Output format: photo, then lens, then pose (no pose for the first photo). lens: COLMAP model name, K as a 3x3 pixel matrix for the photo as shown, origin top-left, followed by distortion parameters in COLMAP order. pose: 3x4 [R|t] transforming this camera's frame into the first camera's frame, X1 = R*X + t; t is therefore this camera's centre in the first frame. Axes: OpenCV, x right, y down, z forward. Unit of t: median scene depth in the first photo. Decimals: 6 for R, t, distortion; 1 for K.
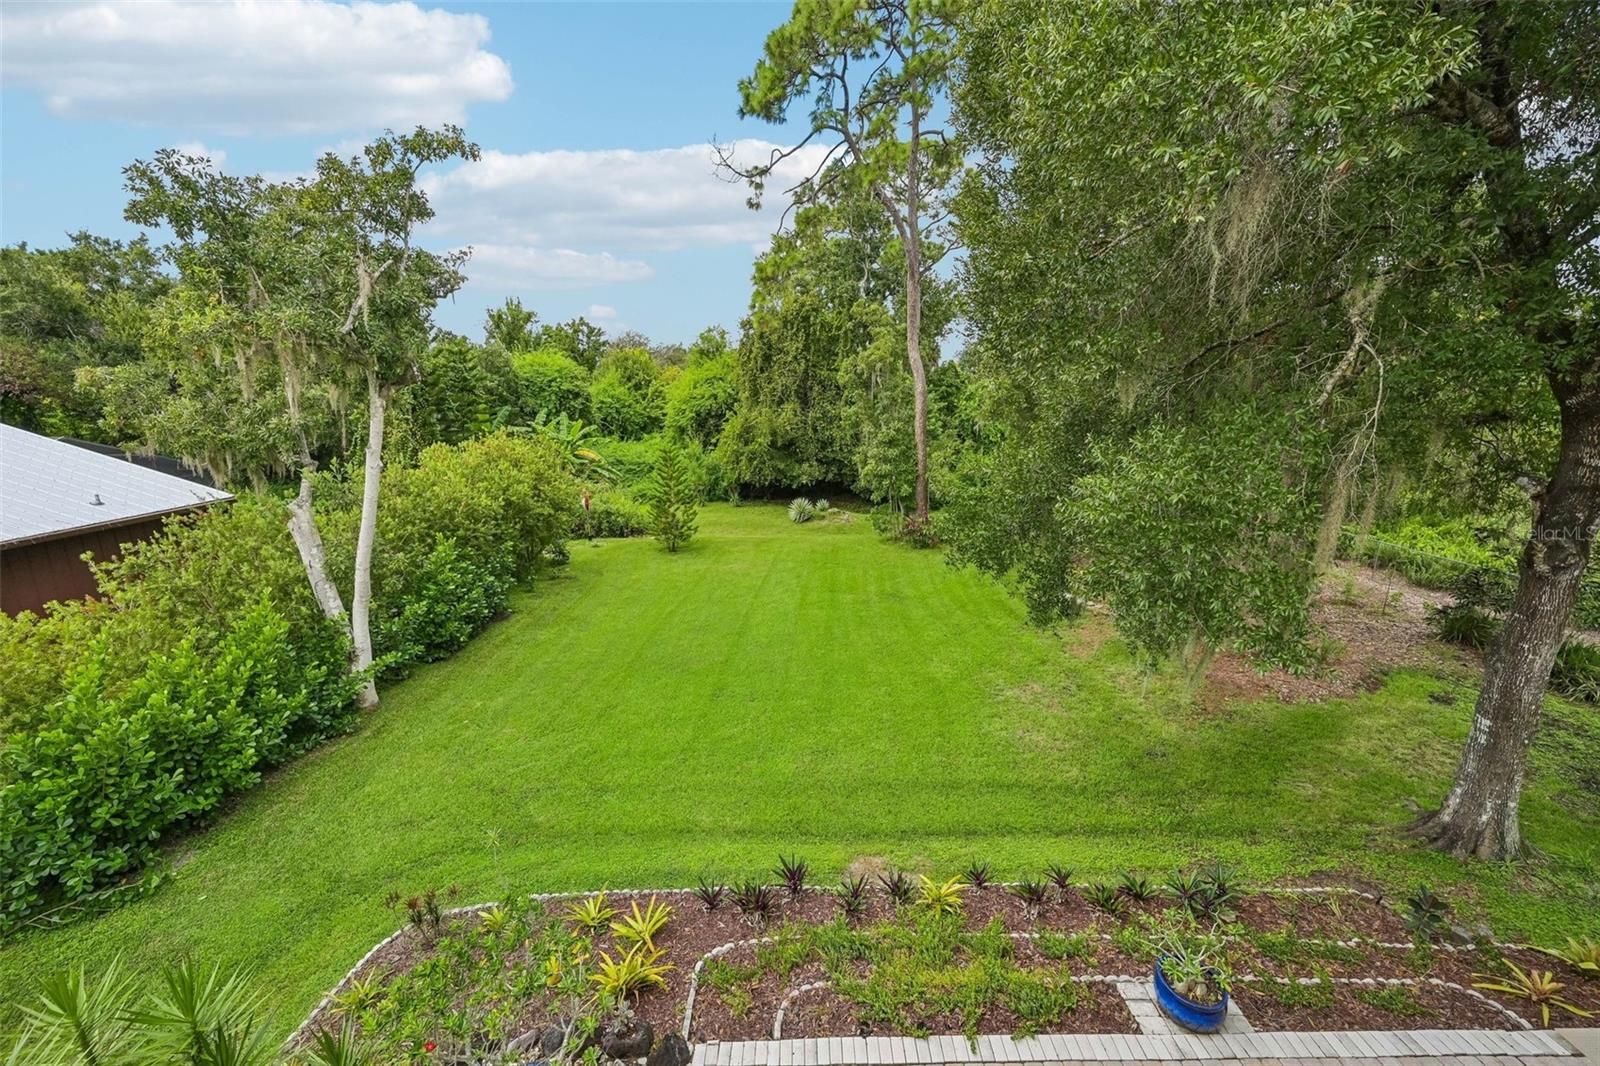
lens RADIAL K [[640.4, 0, 827.8], [0, 640.4, 537.6], [0, 0, 1]] dist [-0.001347, 0.000289]
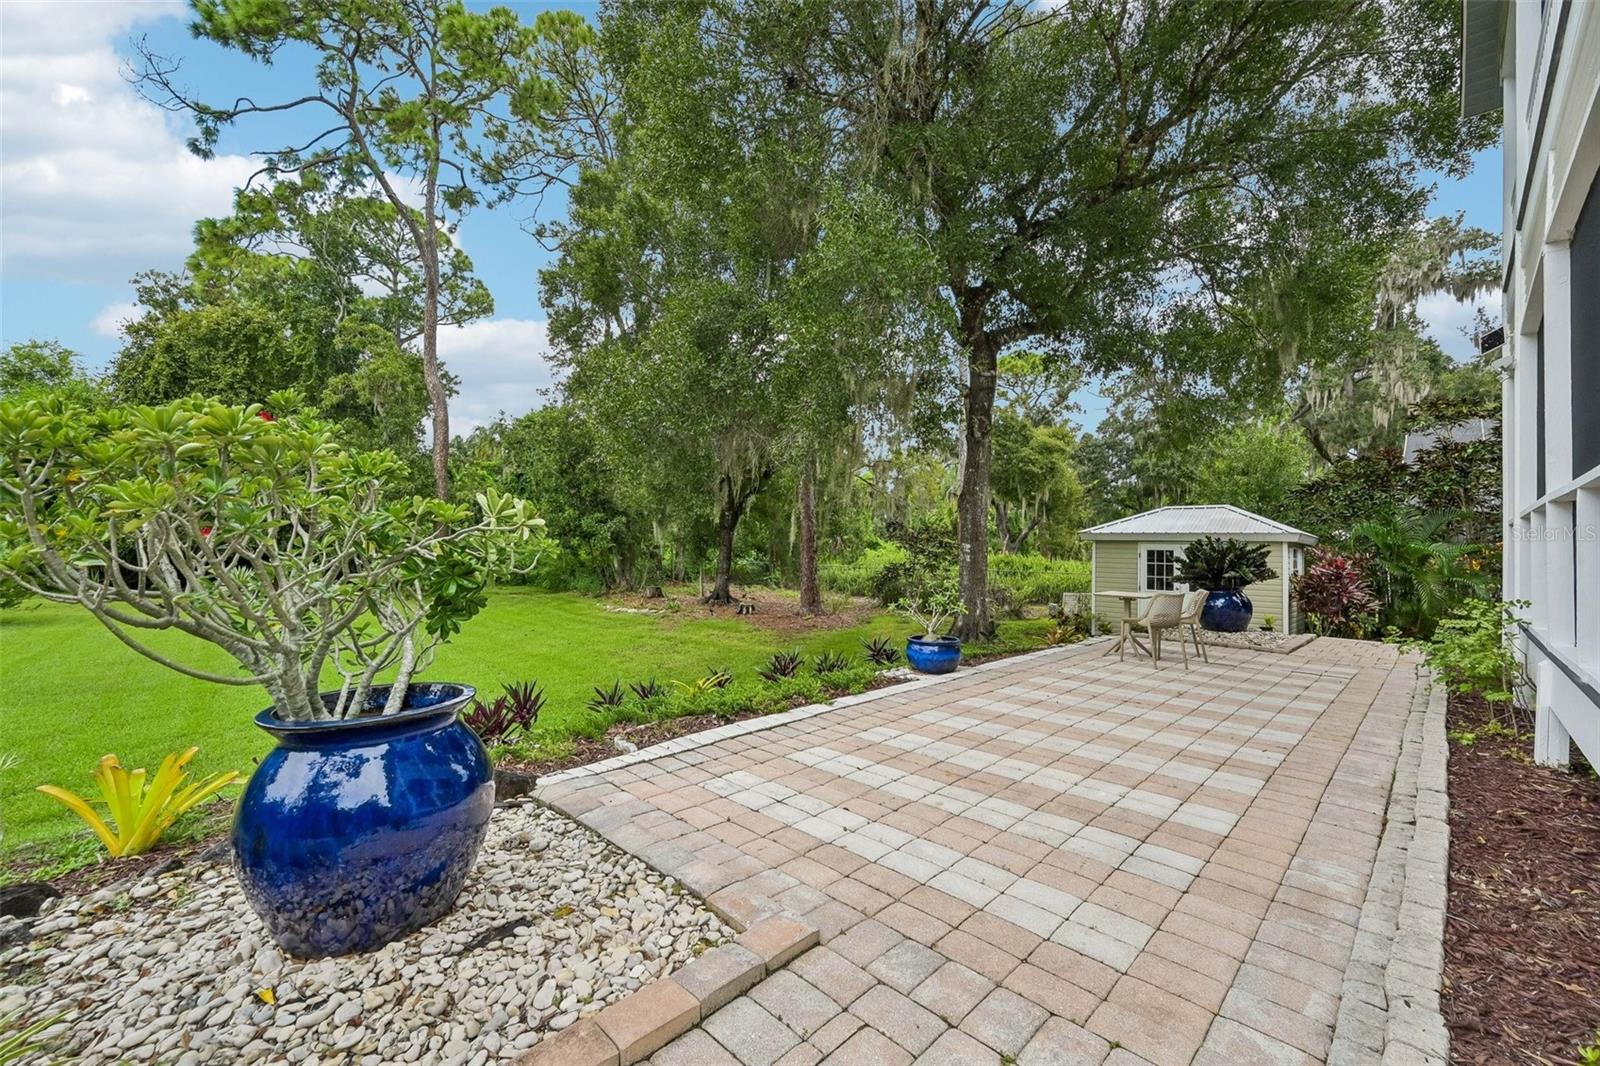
lens RADIAL K [[640.4, 0, 808.3], [0, 640.4, 533.6], [0, 0, 1]] dist [-0.001347, 0.000289]
pose [[0.717174, 0.013939, 0.696755, -0.121114], [0.151962, 0.972613, -0.175873, 0.179543], [-0.680124, 0.232011, 0.695415, 0.070075]]
